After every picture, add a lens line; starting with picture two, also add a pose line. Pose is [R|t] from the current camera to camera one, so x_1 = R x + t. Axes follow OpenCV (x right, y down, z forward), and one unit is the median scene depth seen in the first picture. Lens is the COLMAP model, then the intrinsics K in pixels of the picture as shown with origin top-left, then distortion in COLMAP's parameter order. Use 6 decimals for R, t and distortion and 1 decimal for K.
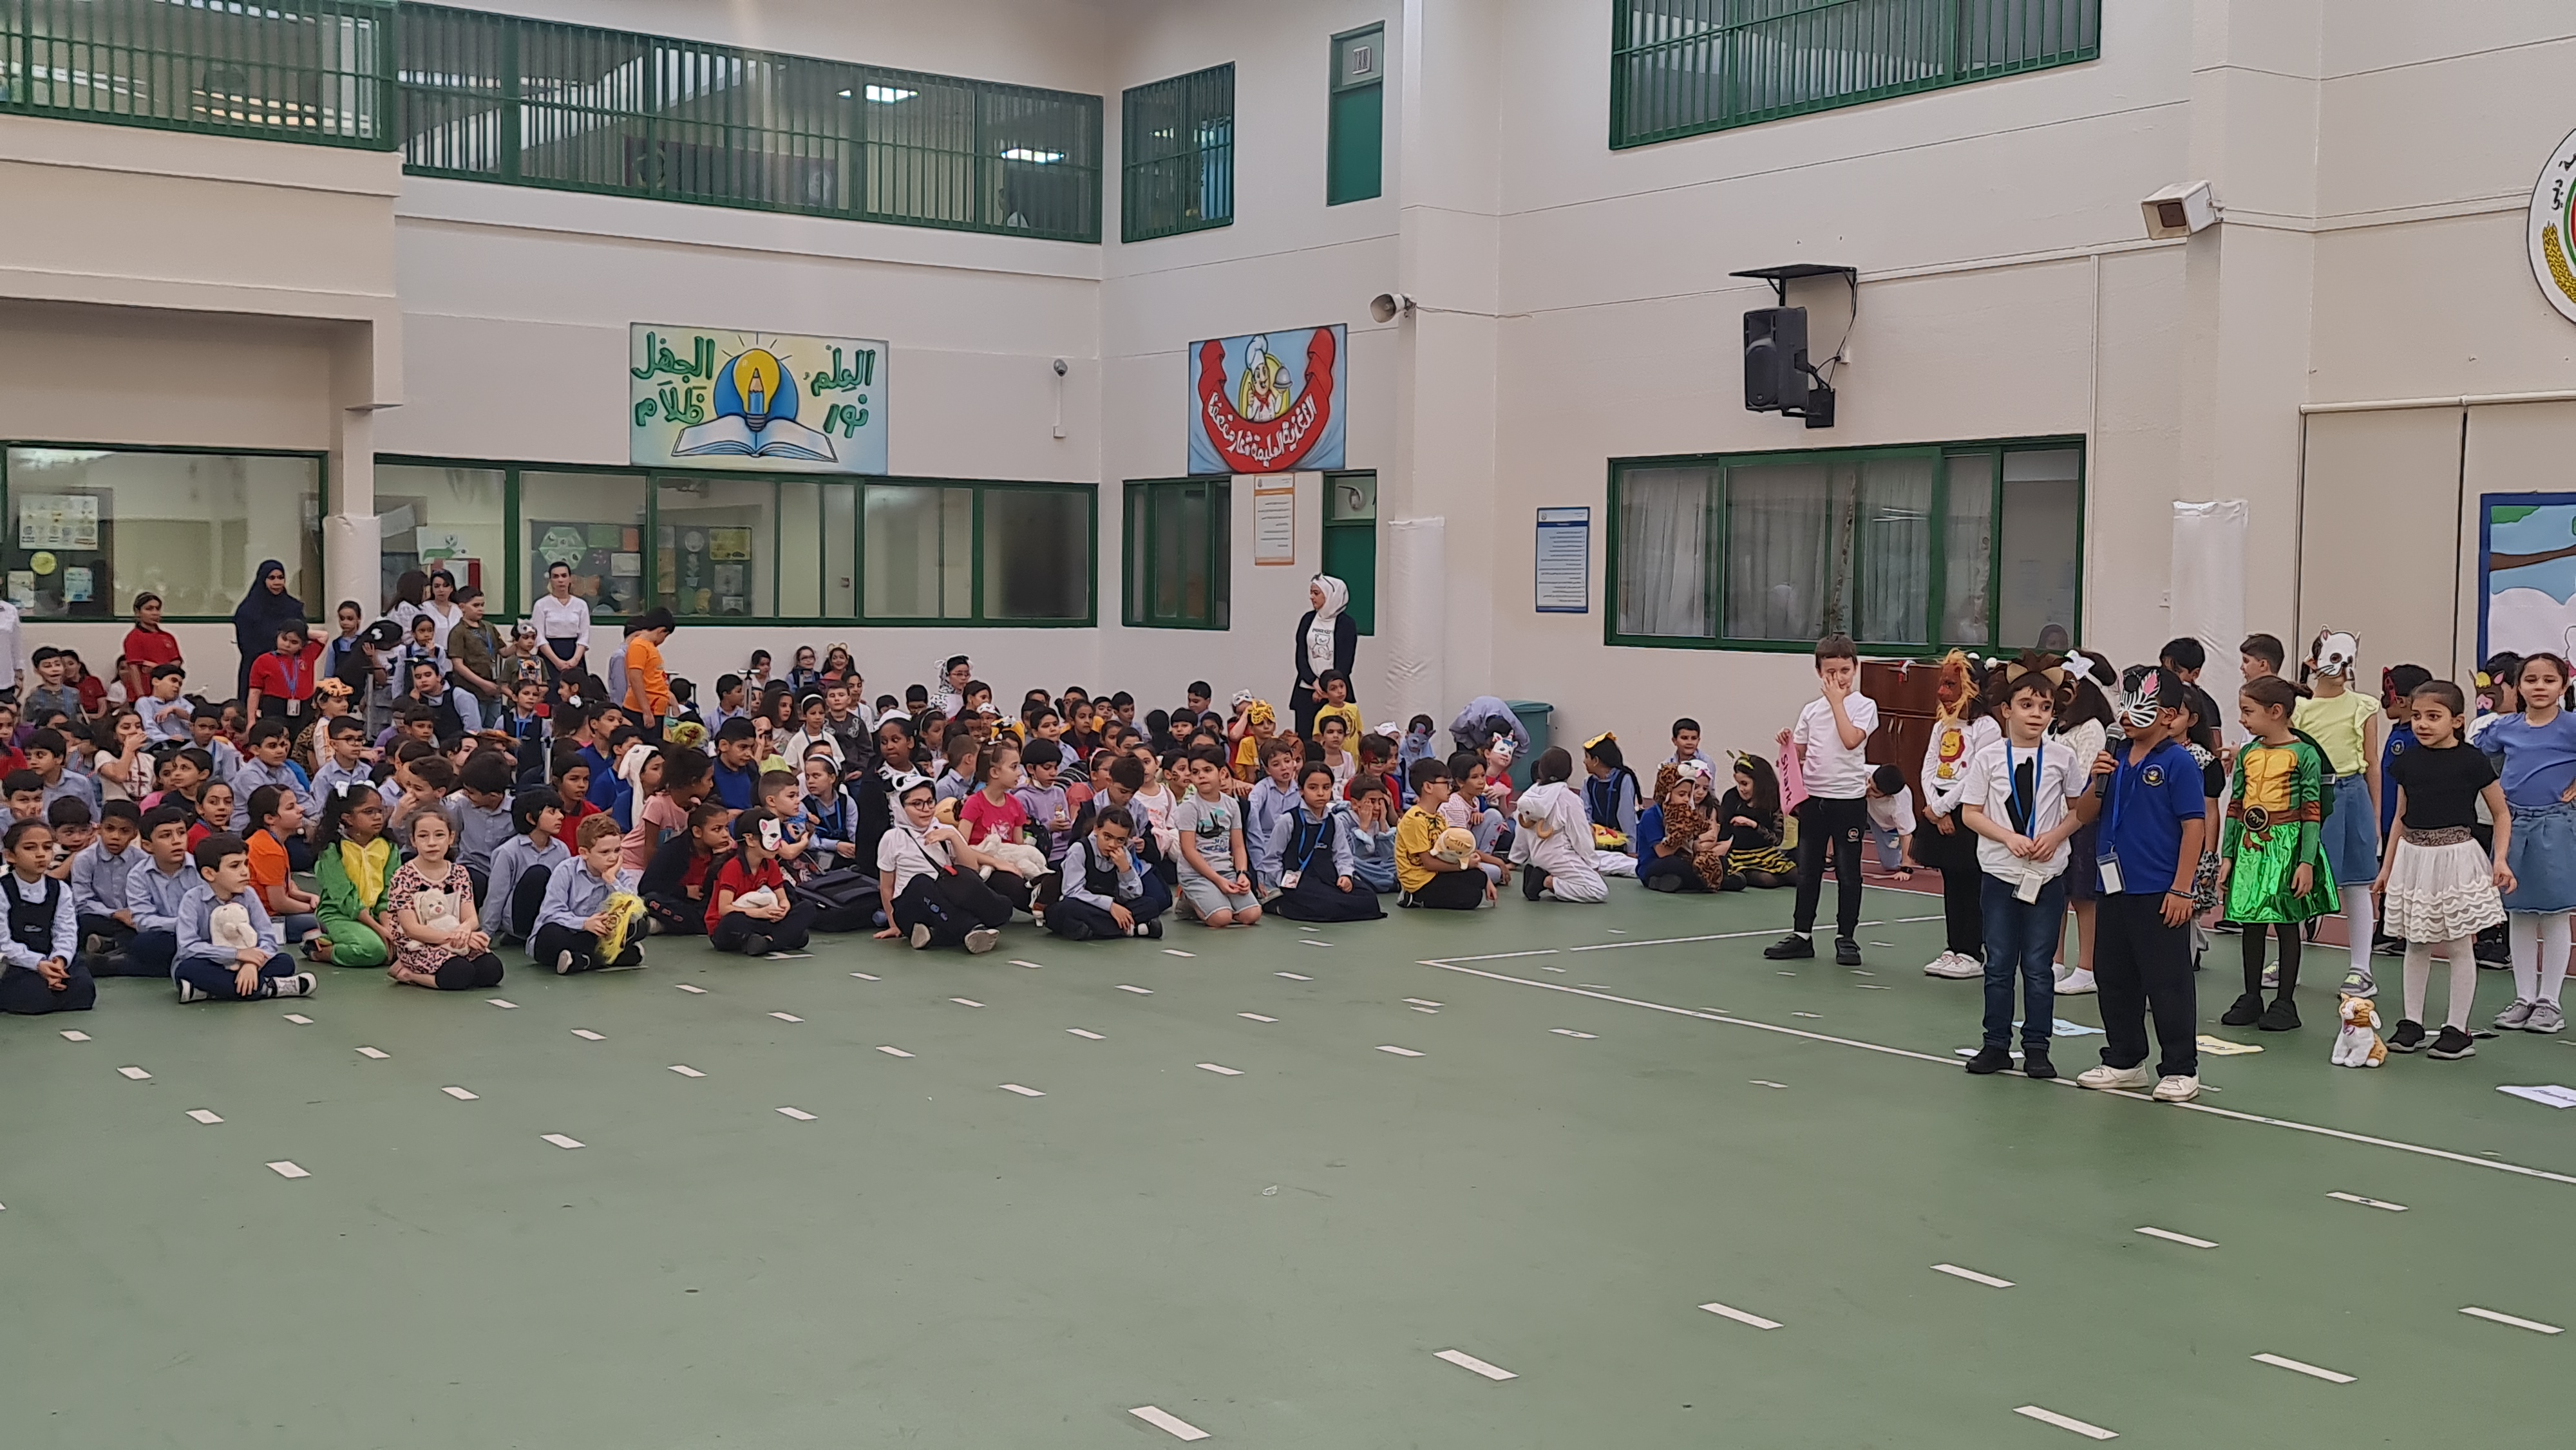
lens RADIAL K [[2273.6, 0, 1288.0], [0, 2273.6, 725.0], [0, 0, 1]] dist [0.026790, 0.022000]
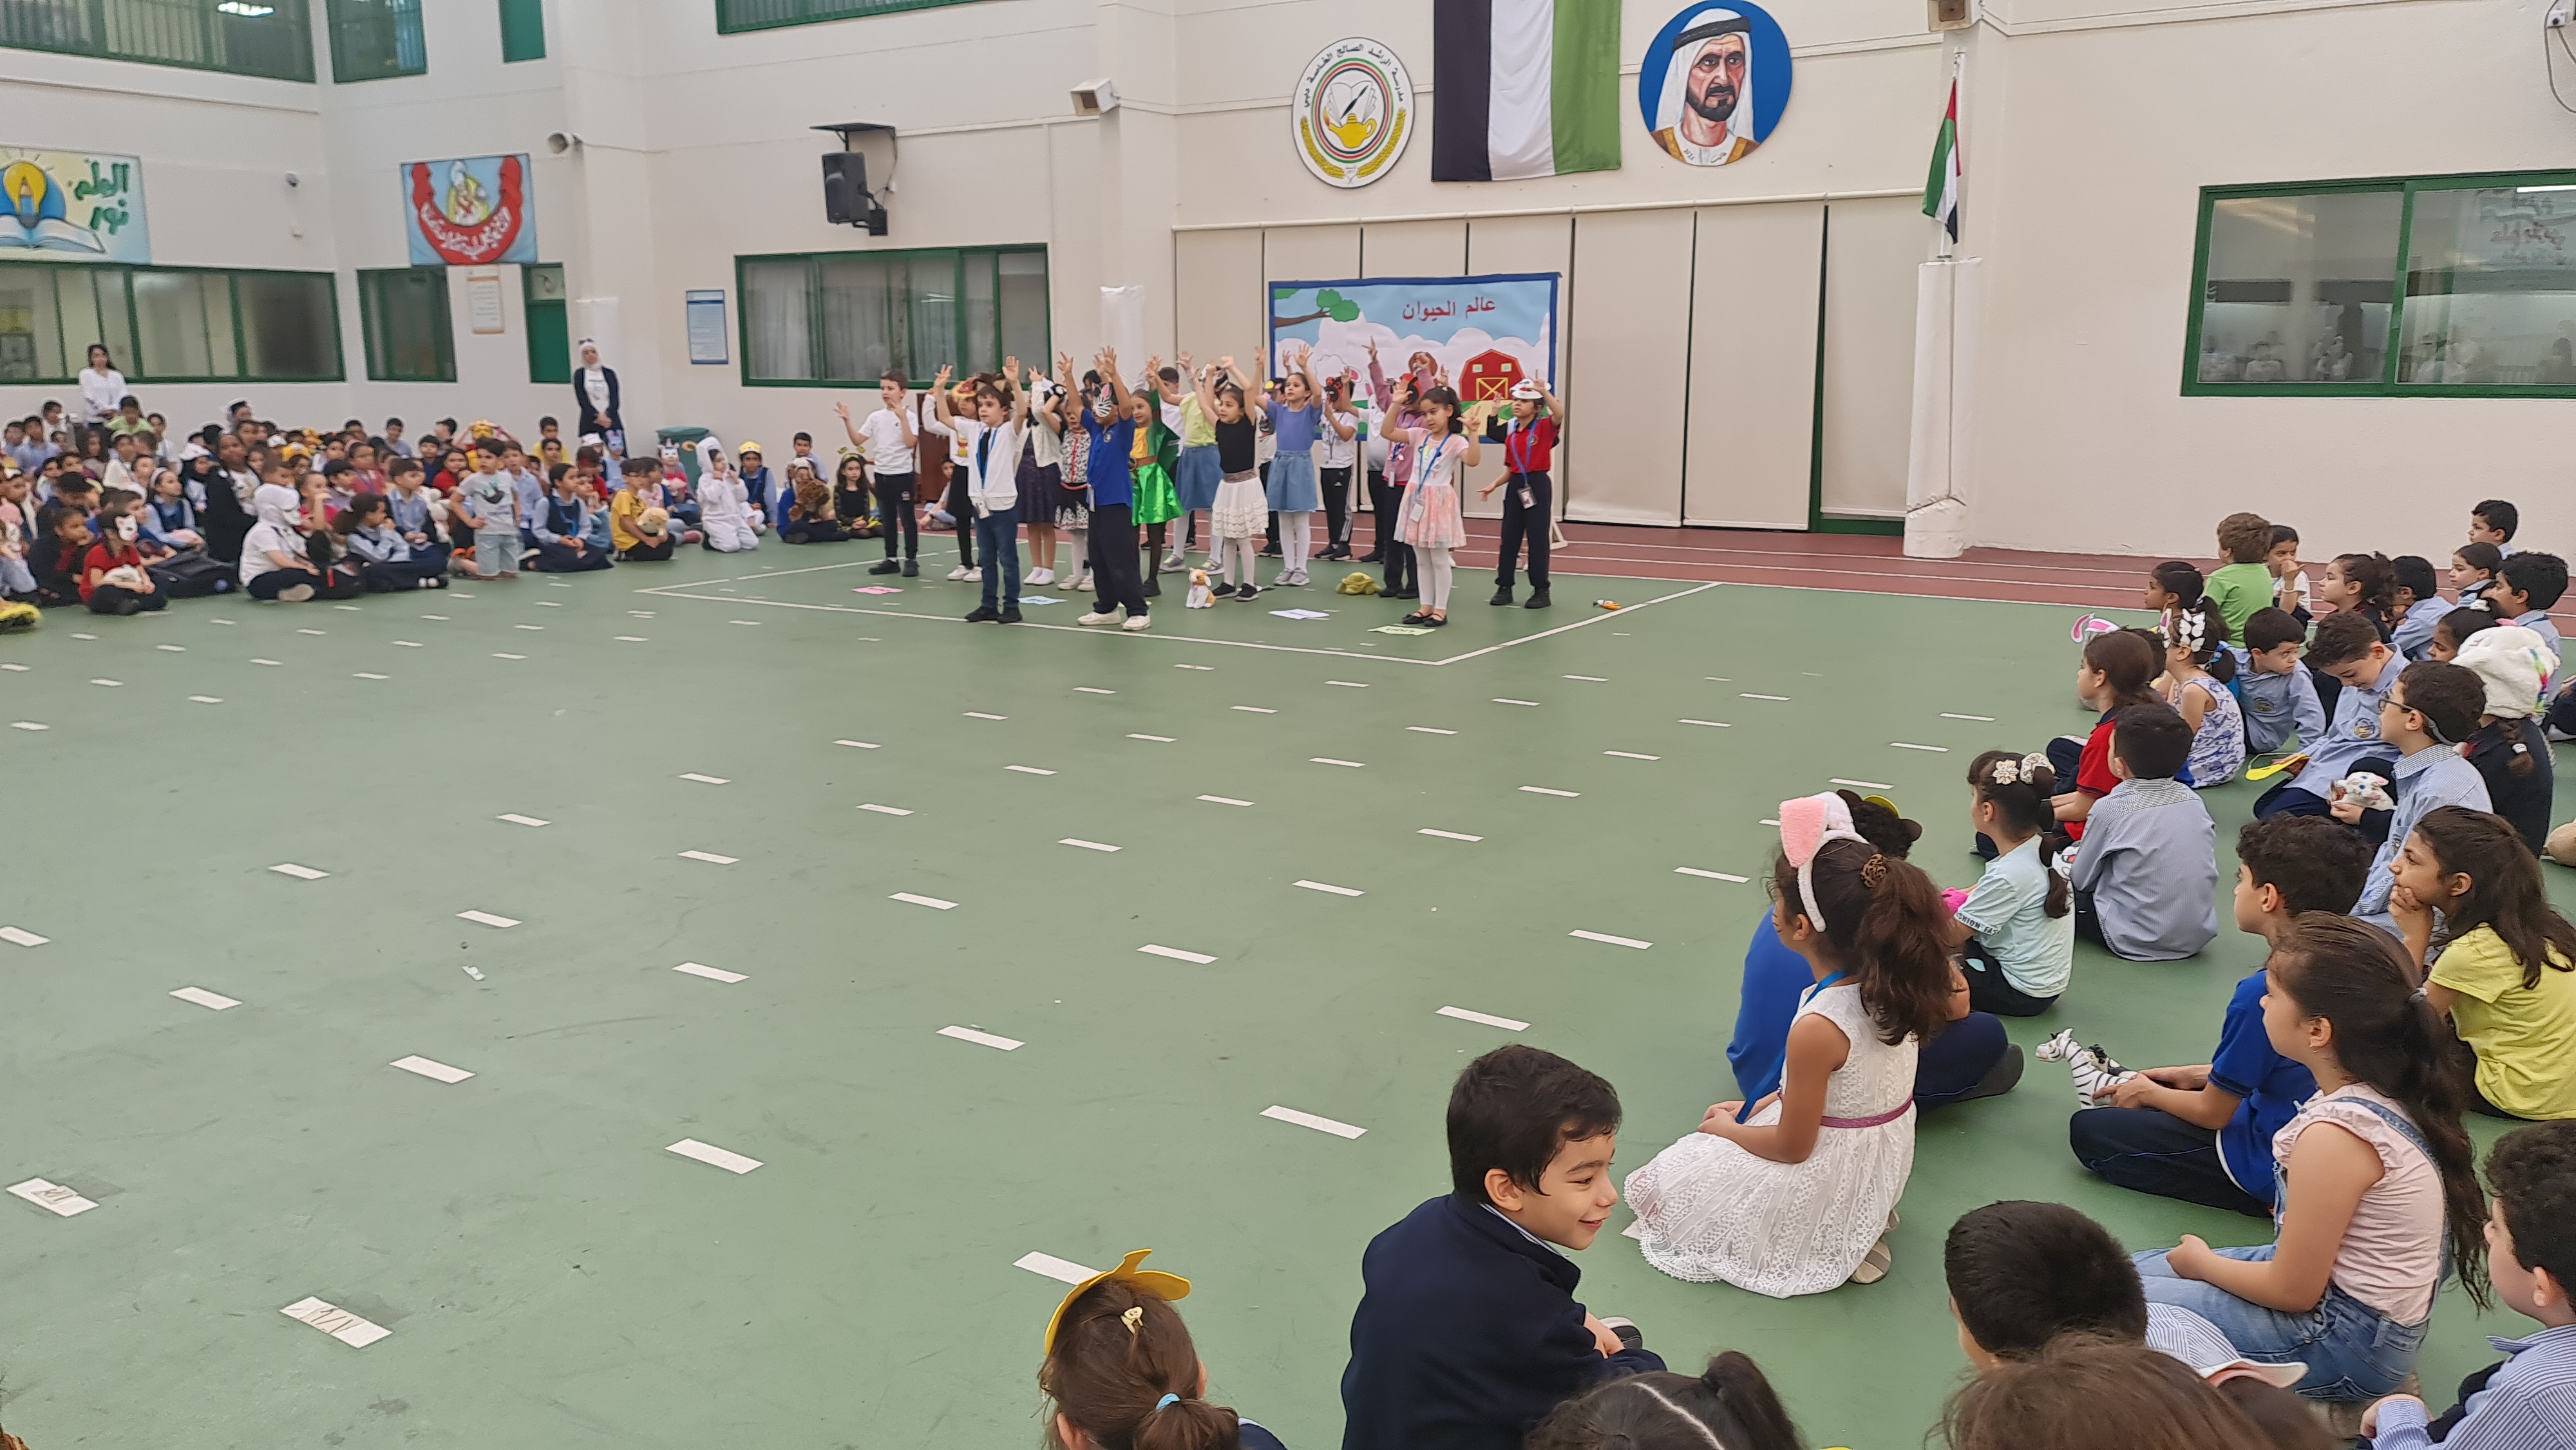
lens RADIAL K [[1907.8, 0, 1288.0], [0, 1907.8, 725.0], [0, 0, 1]] dist [0.052248, -0.051084]
pose [[0.914964, -0.091084, 0.393122, -0.044873], [0.045229, 0.991202, 0.124387, 0.042971], [-0.400993, -0.096029, 0.911034, -0.285026]]
